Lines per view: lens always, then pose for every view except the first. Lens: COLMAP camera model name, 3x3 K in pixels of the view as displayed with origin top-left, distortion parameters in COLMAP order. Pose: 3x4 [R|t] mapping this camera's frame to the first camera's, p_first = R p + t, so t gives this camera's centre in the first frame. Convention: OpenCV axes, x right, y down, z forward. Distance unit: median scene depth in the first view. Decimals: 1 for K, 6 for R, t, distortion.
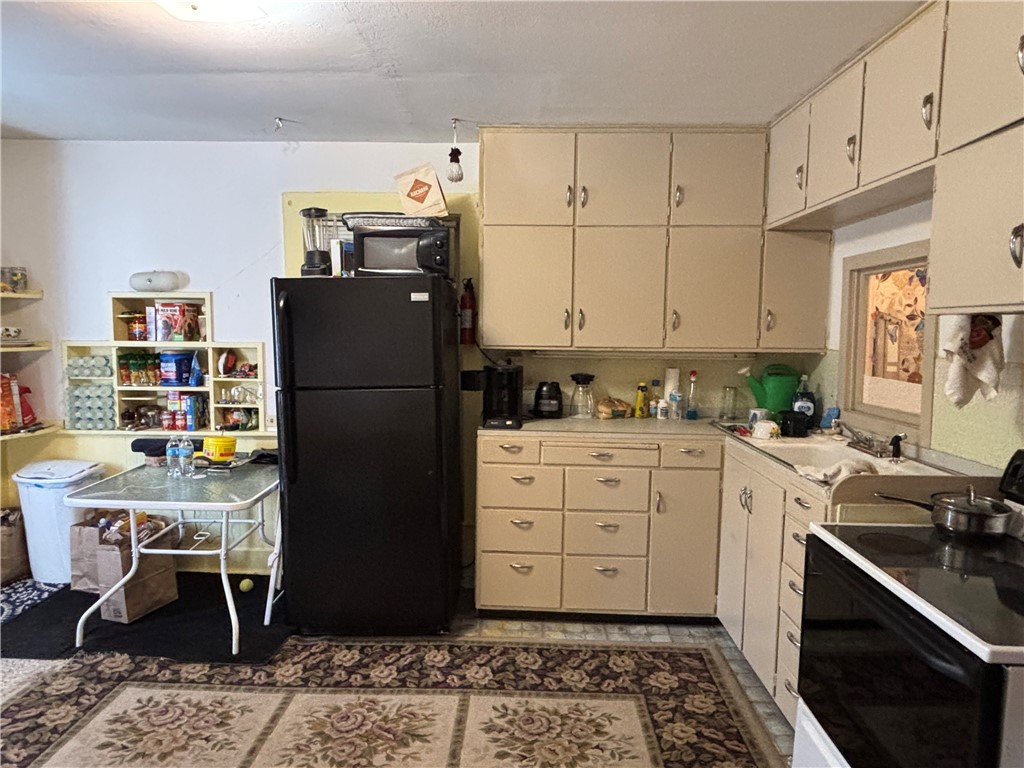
lens RADIAL K [[616.0, 0, 508.2], [0, 616.0, 382.0], [0, 0, 1]] dist [0.014301, -0.017923]
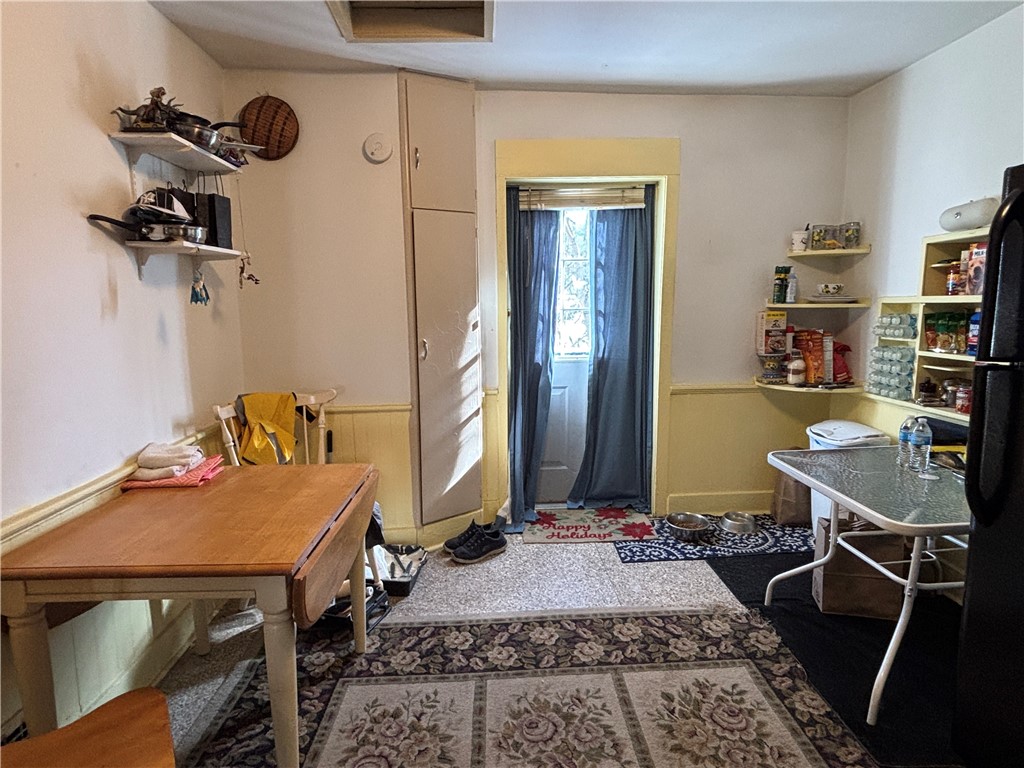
lens RADIAL K [[576.5, 0, 511.6], [0, 576.5, 385.1], [0, 0, 1]] dist [0.012561, -0.015089]
pose [[0.074001, 0.129609, -0.988800, 0.125760], [-0.078870, 0.989173, 0.123755, -0.000198], [0.994135, 0.068828, 0.083422, 0.446036]]
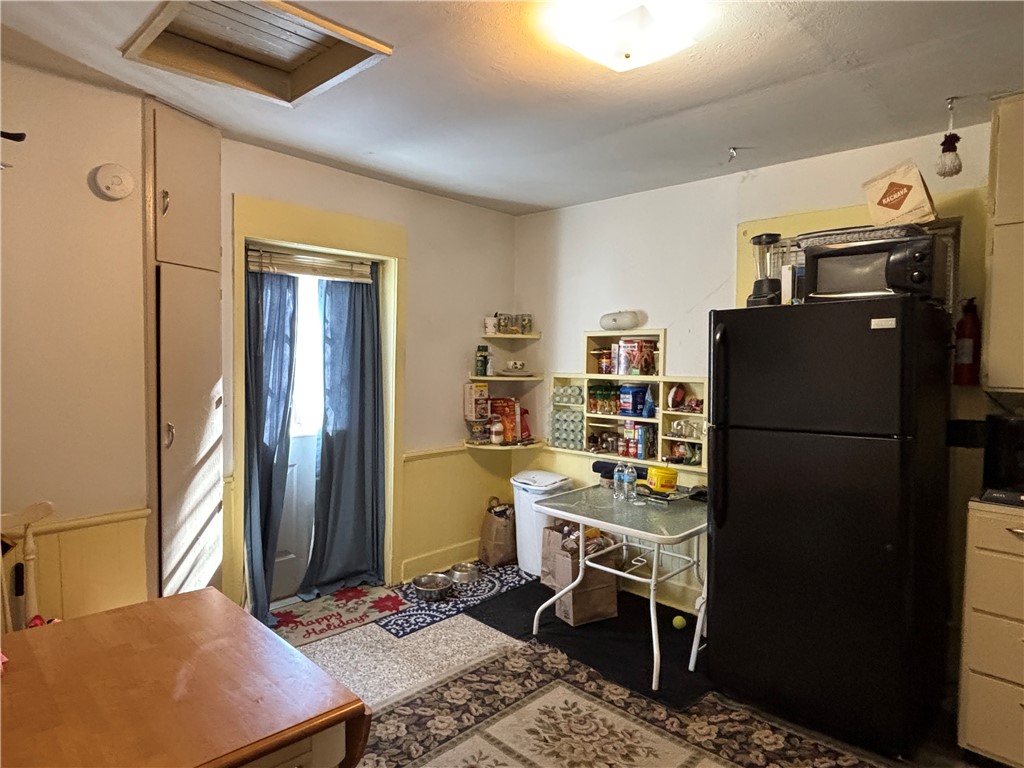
lens RADIAL K [[616.0, 0, 511.1], [0, 616.0, 382.9], [0, 0, 1]] dist [0.014301, -0.017923]
pose [[0.734748, 0.026895, -0.677807, 0.042353], [-0.067557, 0.997147, -0.033666, -0.001001], [0.674968, 0.070527, 0.734469, 0.073391]]
